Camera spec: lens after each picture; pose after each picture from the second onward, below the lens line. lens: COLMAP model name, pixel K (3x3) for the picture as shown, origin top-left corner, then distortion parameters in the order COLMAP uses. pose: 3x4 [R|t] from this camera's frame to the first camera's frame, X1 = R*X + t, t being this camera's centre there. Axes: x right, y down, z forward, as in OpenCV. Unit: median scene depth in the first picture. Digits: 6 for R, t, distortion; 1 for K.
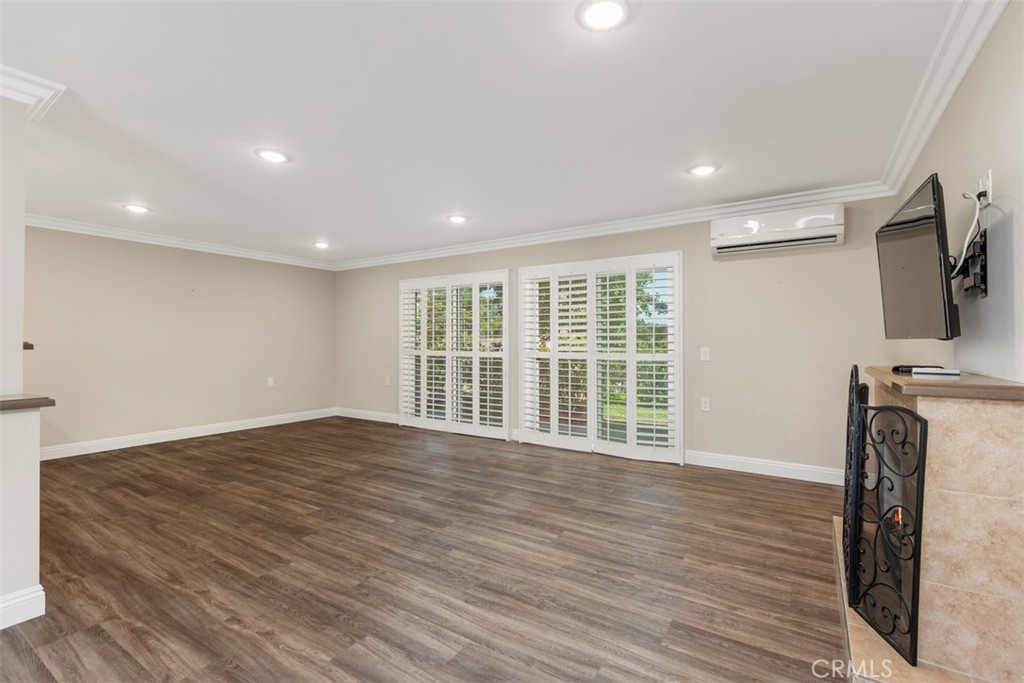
lens RADIAL K [[459.8, 0, 511.8], [0, 459.8, 343.6], [0, 0, 1]] dist [-0.000107, 0.000039]
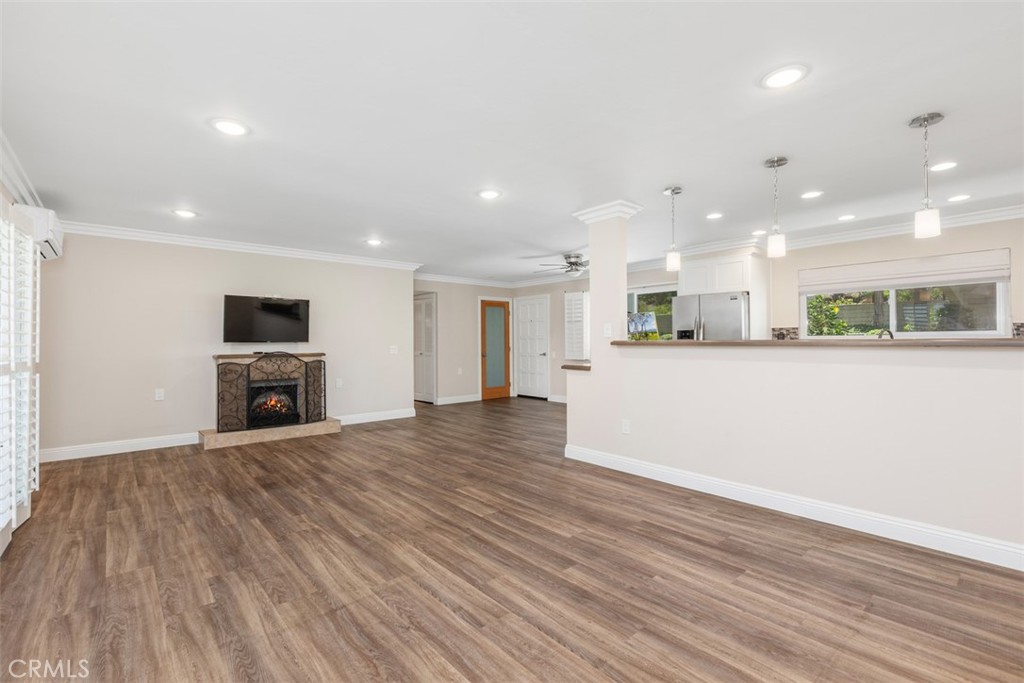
lens RADIAL K [[459.8, 0, 512.0], [0, 459.8, 341.8], [0, 0, 1]] dist [-0.000107, 0.000039]
pose [[-0.962110, 0.005220, 0.272612, -0.819396], [0.004873, 0.999986, -0.001950, -0.000511], [-0.272618, -0.000547, -0.962122, 1.955598]]
